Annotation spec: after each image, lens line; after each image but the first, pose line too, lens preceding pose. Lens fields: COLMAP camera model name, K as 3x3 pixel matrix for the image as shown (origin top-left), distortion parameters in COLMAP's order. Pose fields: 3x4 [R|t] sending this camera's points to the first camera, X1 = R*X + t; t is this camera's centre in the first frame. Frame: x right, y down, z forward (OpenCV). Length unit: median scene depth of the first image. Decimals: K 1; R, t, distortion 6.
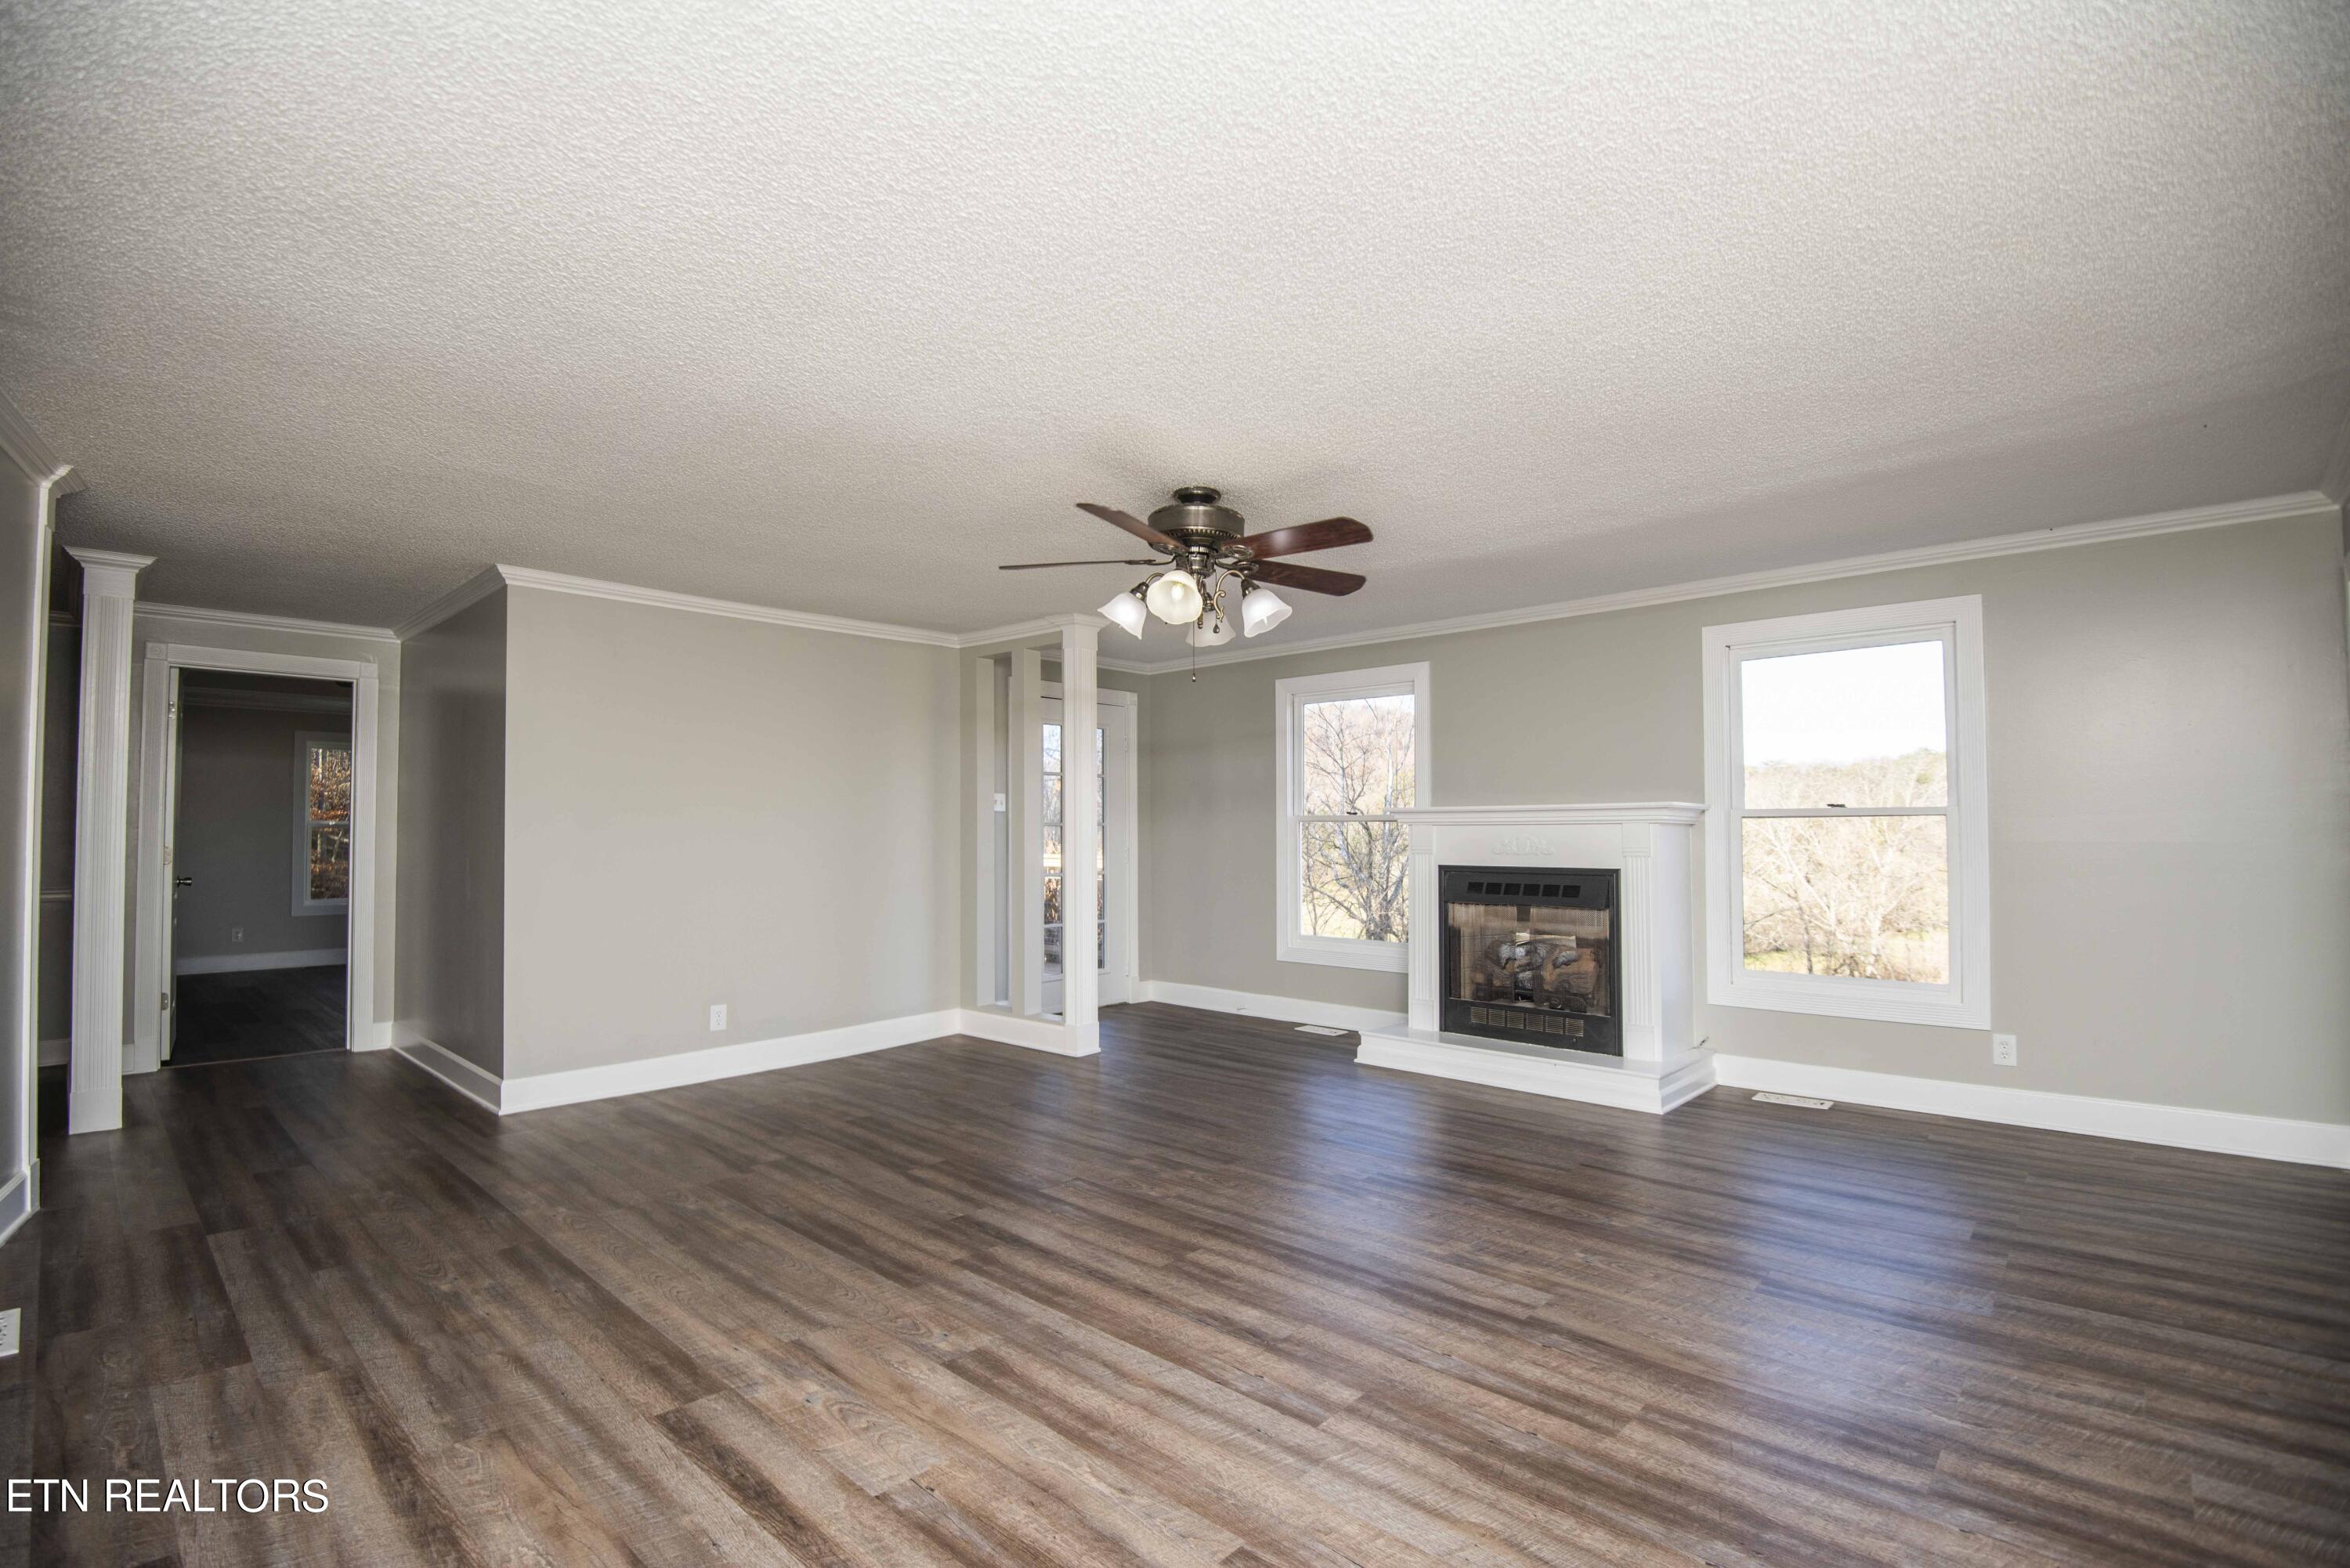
lens RADIAL K [[1071.9, 0, 1172.7], [0, 1071.9, 802.3], [0, 0, 1]] dist [-0.008225, -0.020010]
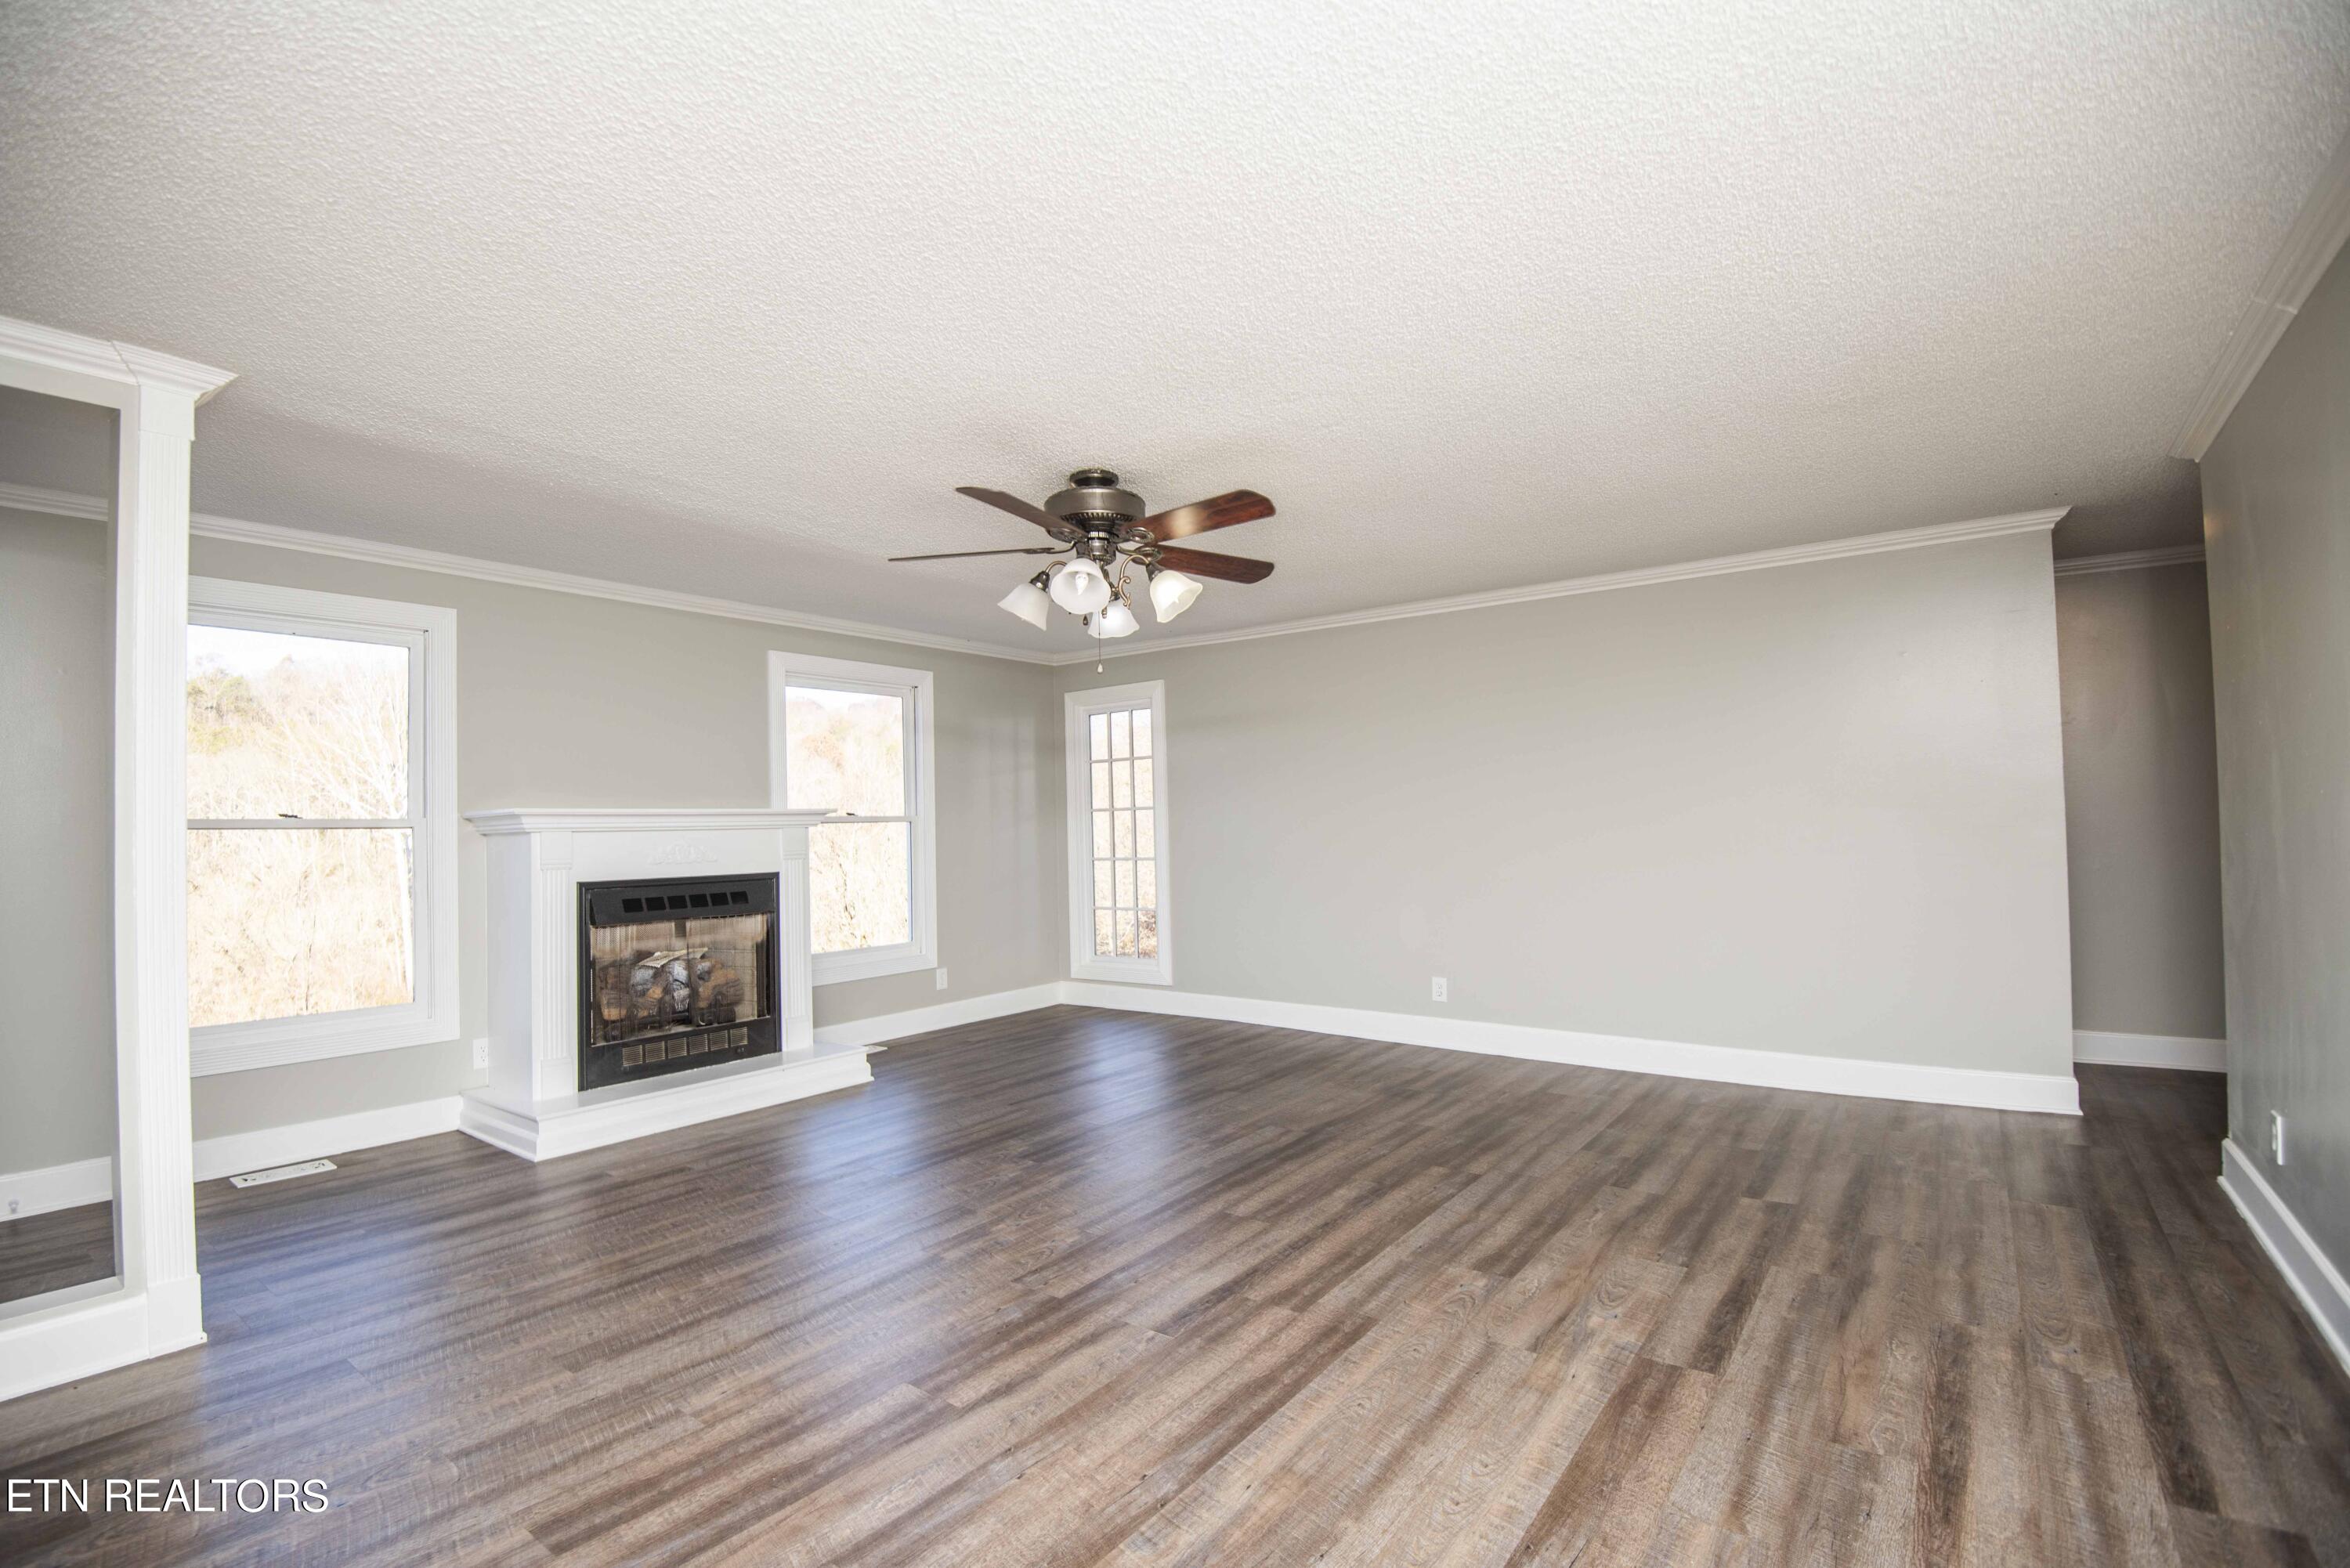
lens RADIAL K [[1071.9, 0, 1172.7], [0, 1071.9, 802.3], [0, 0, 1]] dist [-0.008225, -0.020010]
pose [[-0.110010, 0.025325, 0.993608, -0.951418], [-0.008024, 0.999620, -0.026366, 0.027484], [-0.993898, -0.010873, -0.109765, 1.056896]]
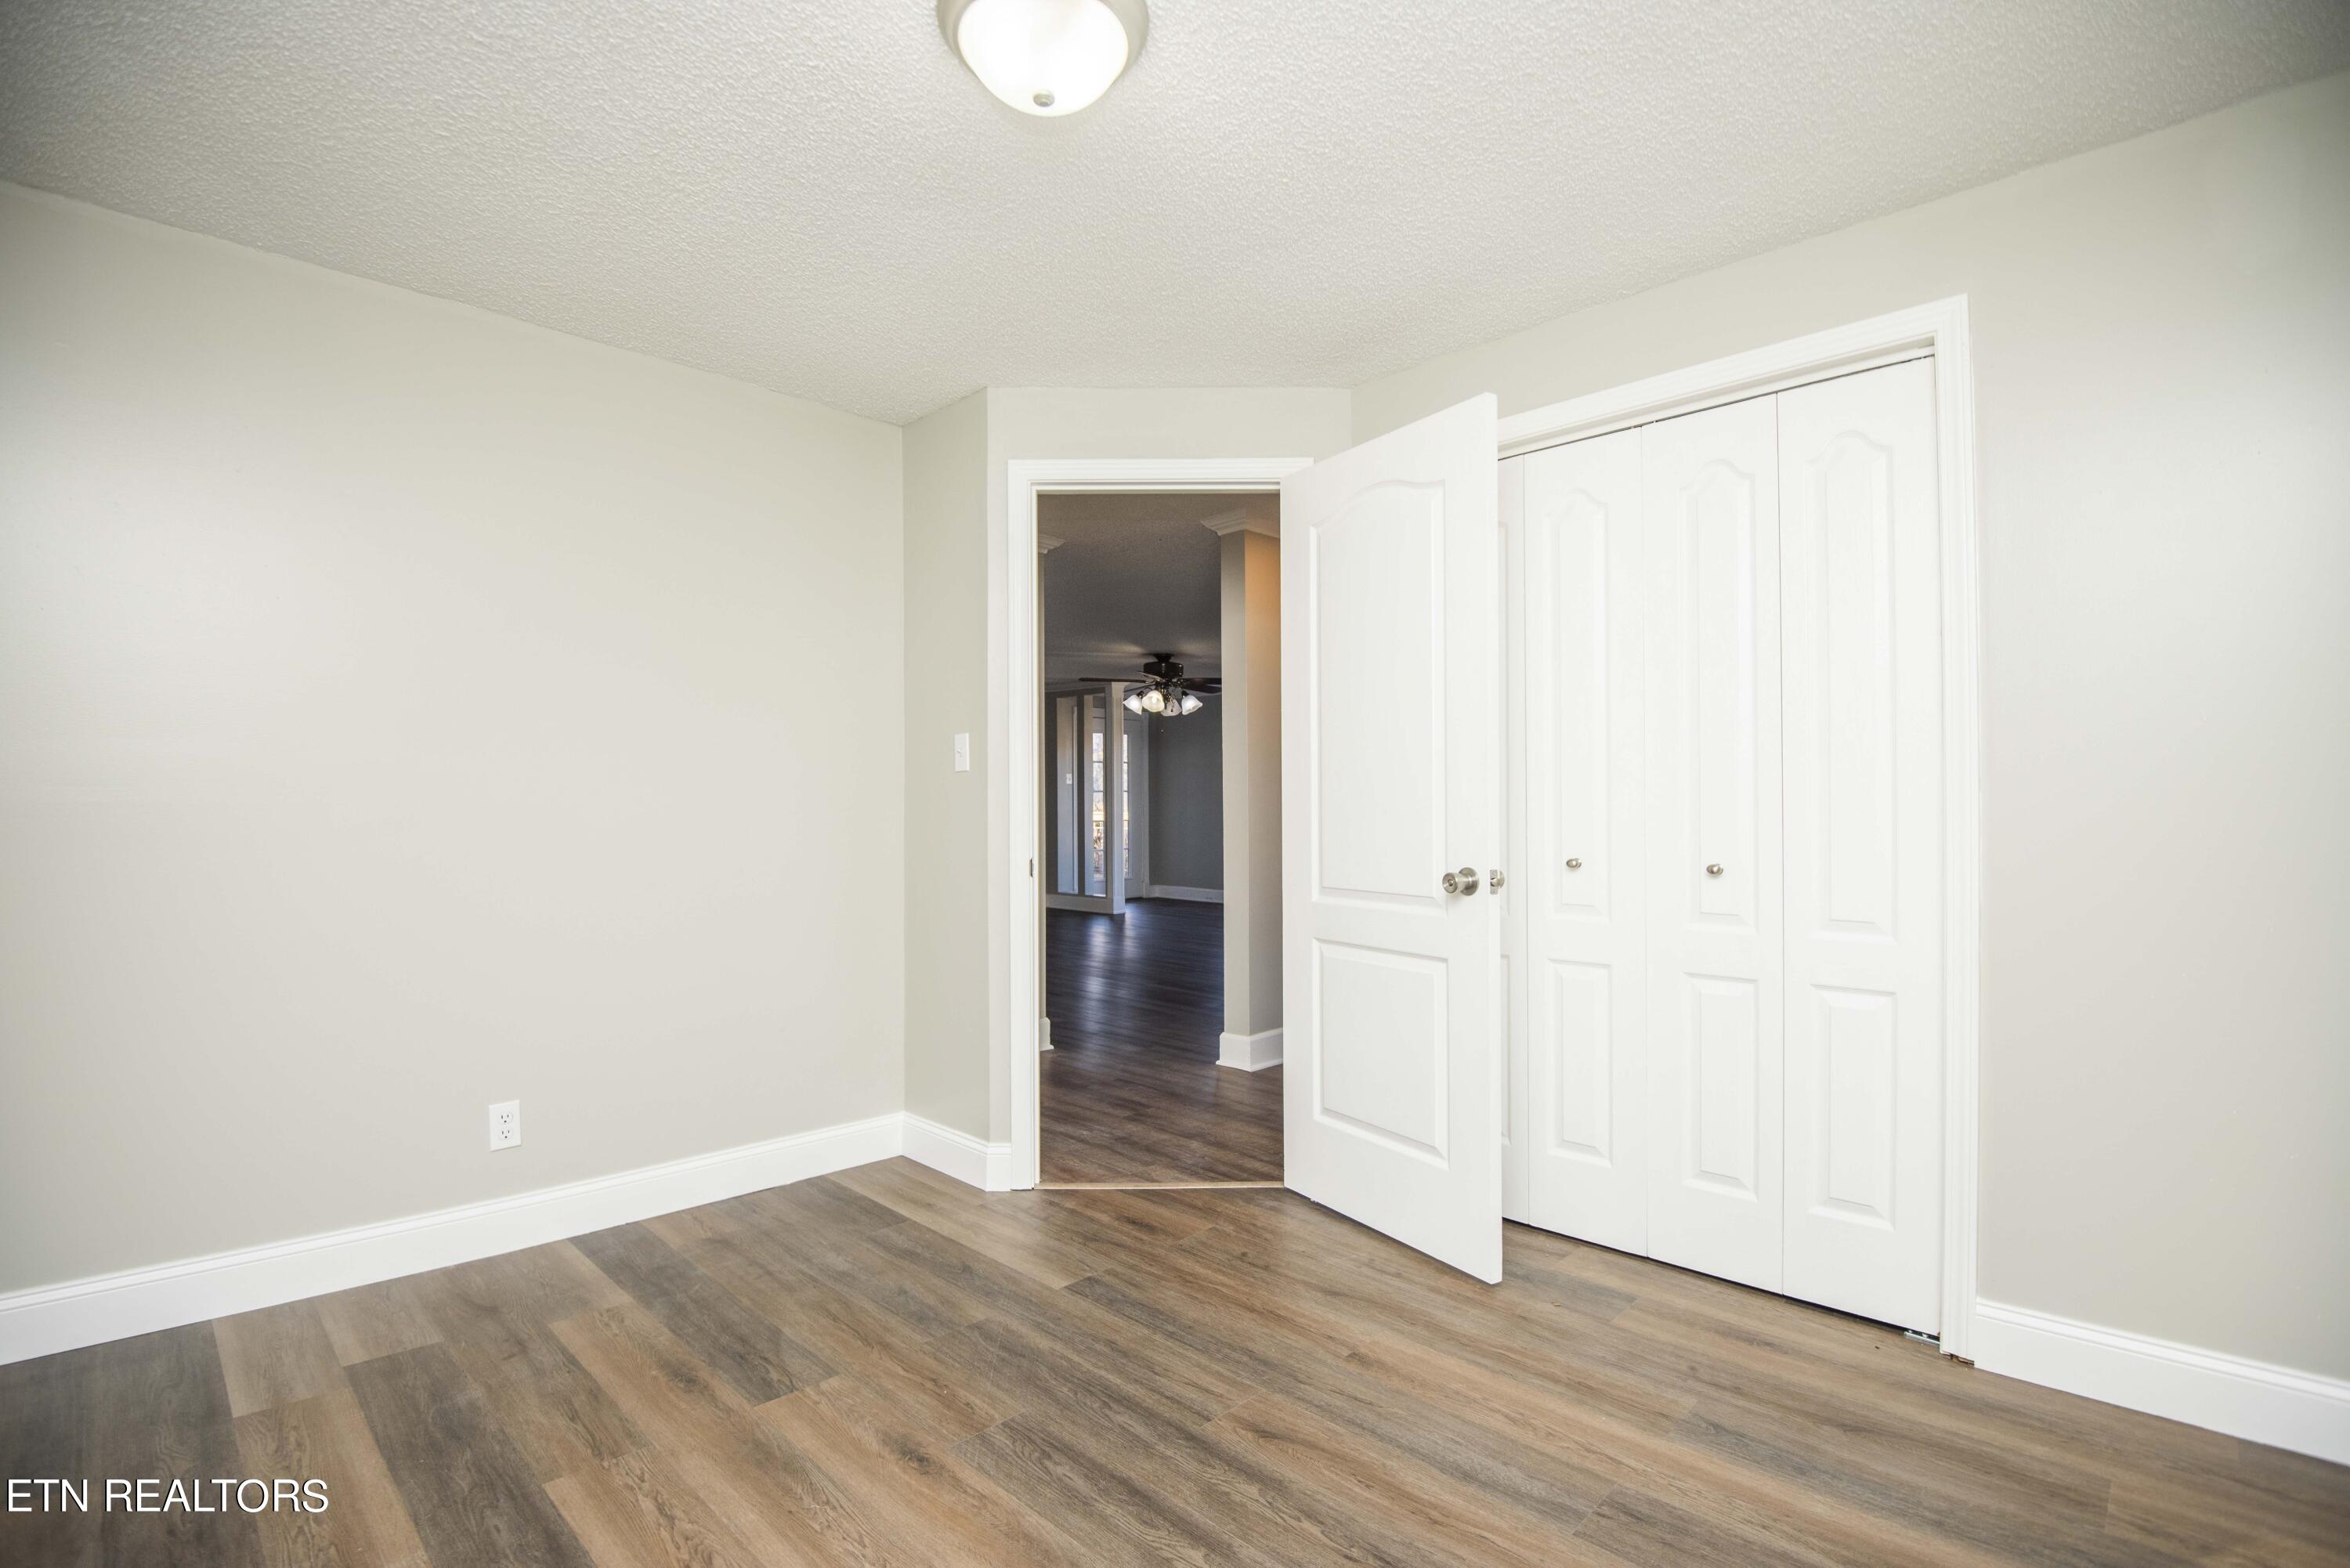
lens RADIAL K [[1071.9, 0, 1172.7], [0, 1071.9, 802.3], [0, 0, 1]] dist [-0.008225, -0.020010]
pose [[0.999557, 0.003454, -0.029551, 0.118686], [-0.002693, 0.999665, 0.025745, -0.014704], [0.029630, -0.025654, 0.999232, -1.483764]]
